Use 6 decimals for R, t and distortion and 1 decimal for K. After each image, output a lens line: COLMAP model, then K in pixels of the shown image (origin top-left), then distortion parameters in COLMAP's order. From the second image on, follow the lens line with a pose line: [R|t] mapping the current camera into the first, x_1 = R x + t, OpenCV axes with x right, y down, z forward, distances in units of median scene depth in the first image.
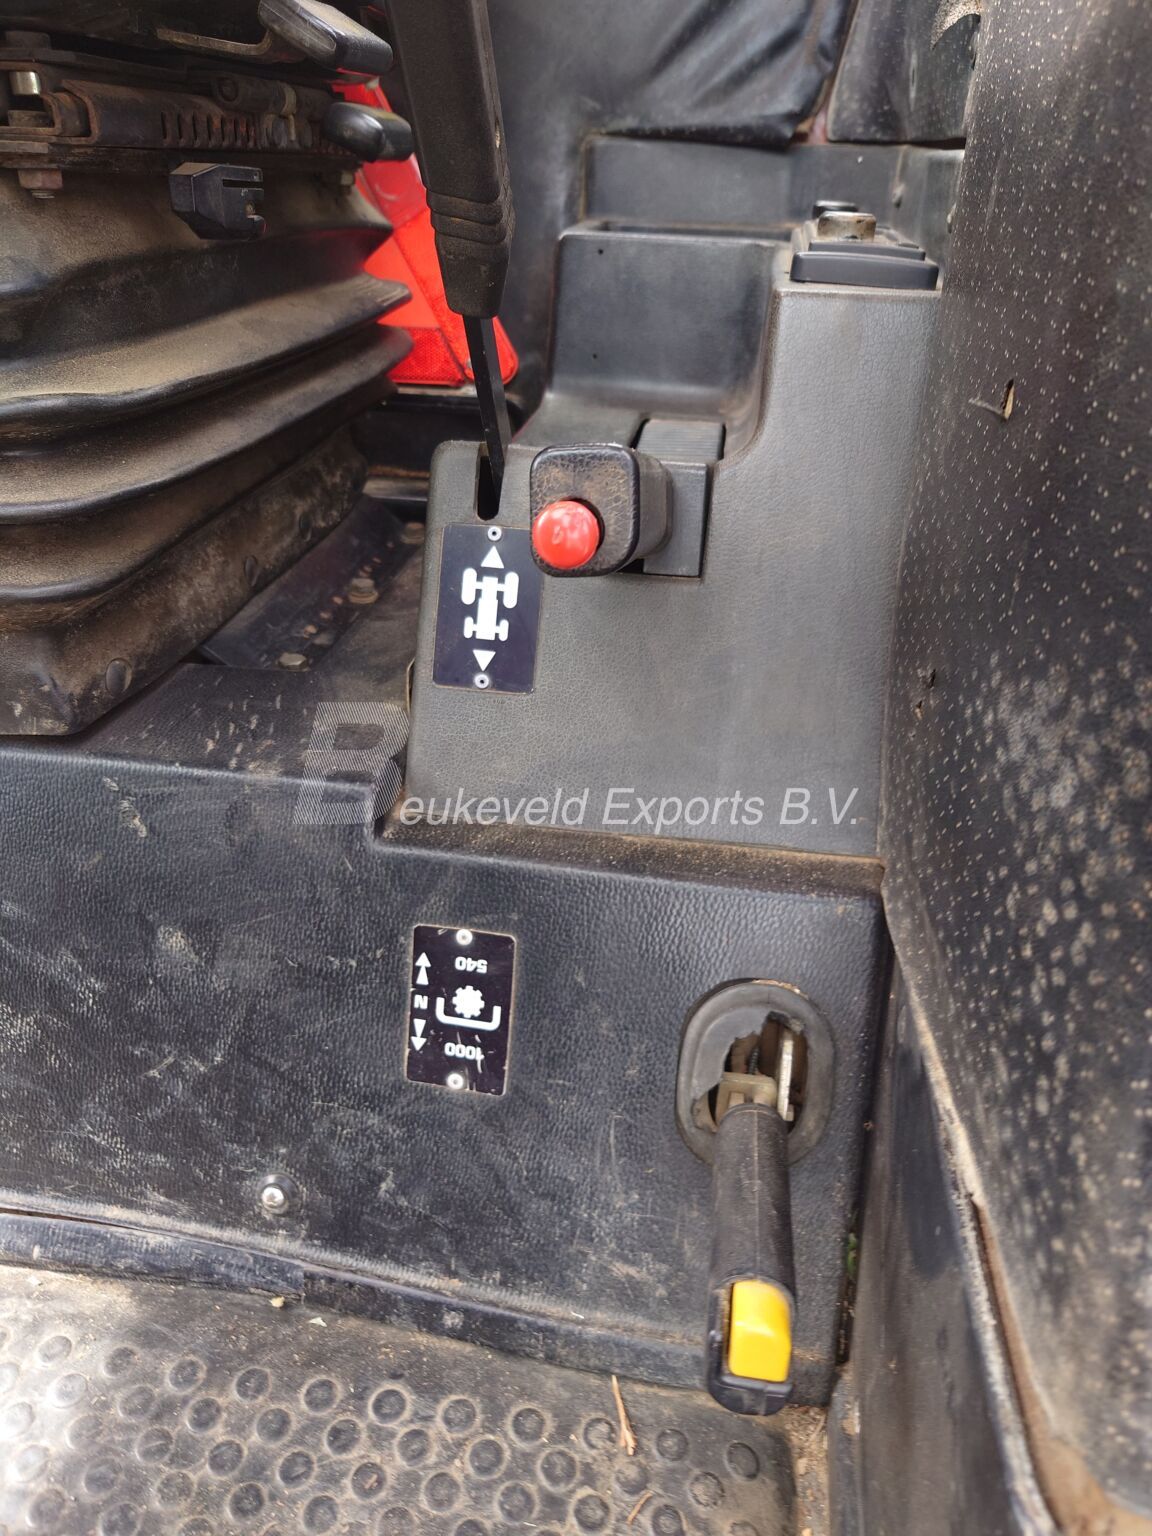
lens RADIAL K [[1079.2, 0, 575.2], [0, 1079.2, 832.9], [0, 0, 1]] dist [0.016230, 0.008716]
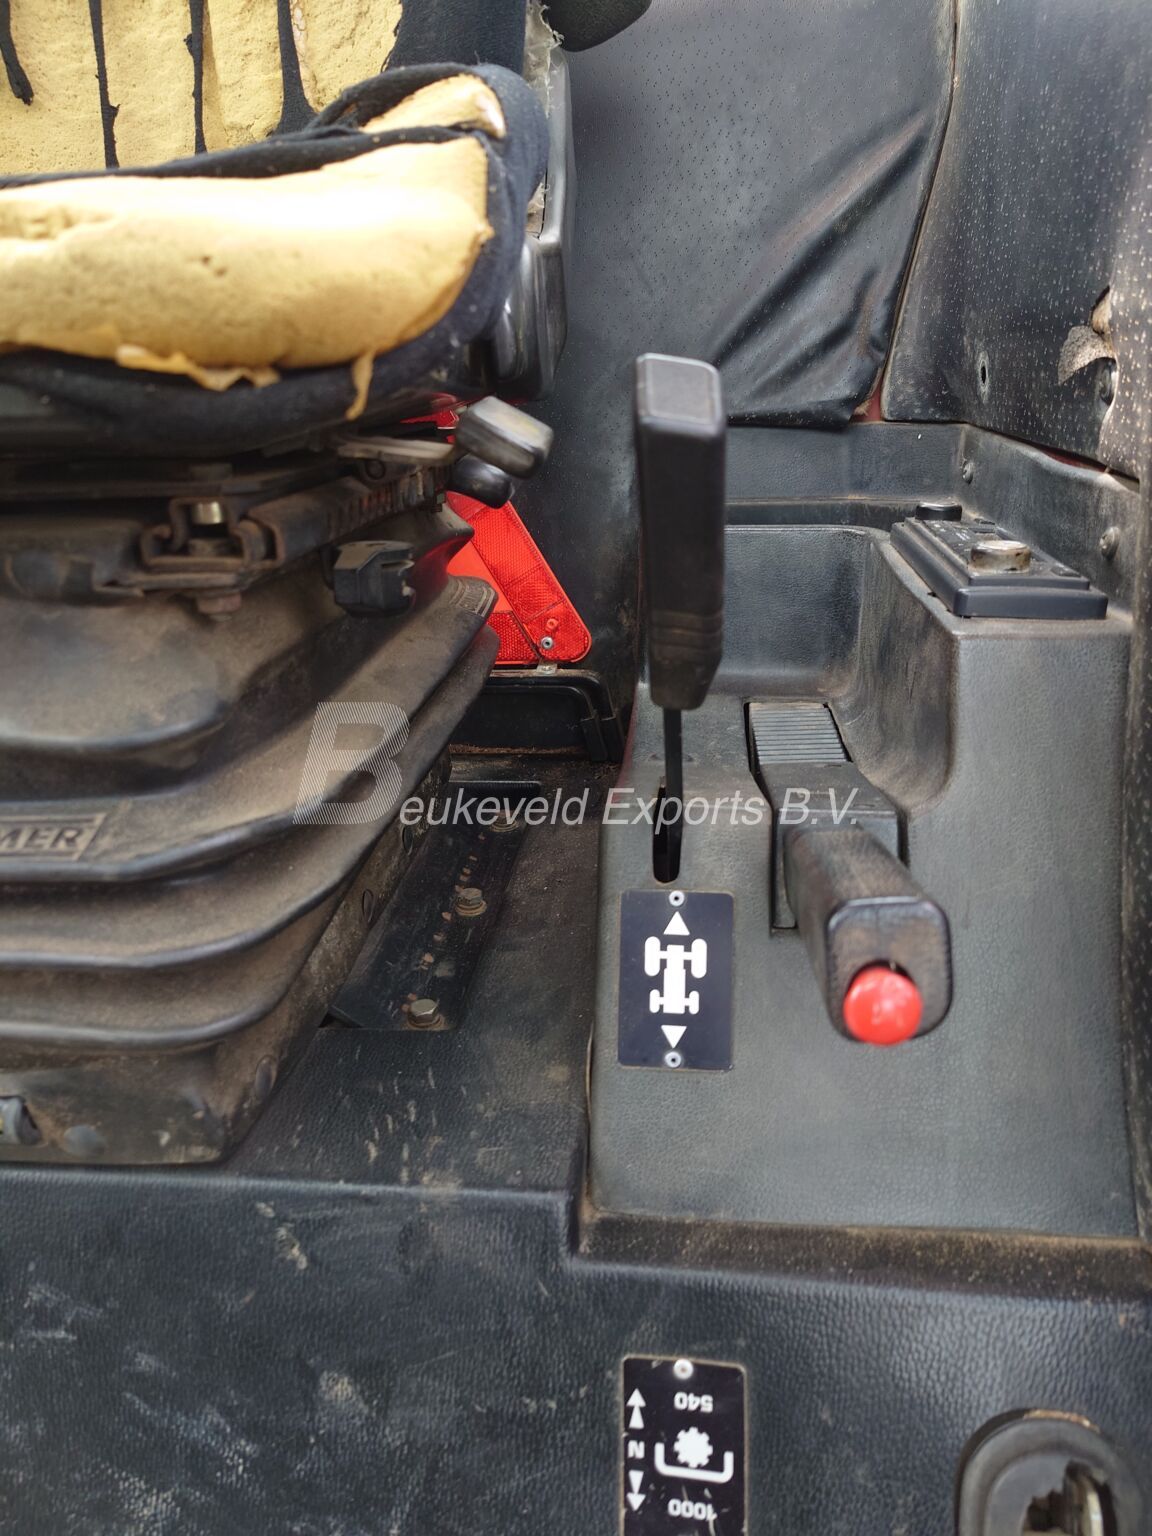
lens RADIAL K [[1079.2, 0, 575.2], [0, 1079.2, 832.9], [0, 0, 1]] dist [0.016230, 0.008716]
pose [[0.997551, -0.060894, 0.034417, -0.190004], [0.064991, 0.988821, -0.134195, -0.214521], [-0.025861, 0.136103, 0.990357, 0.079336]]
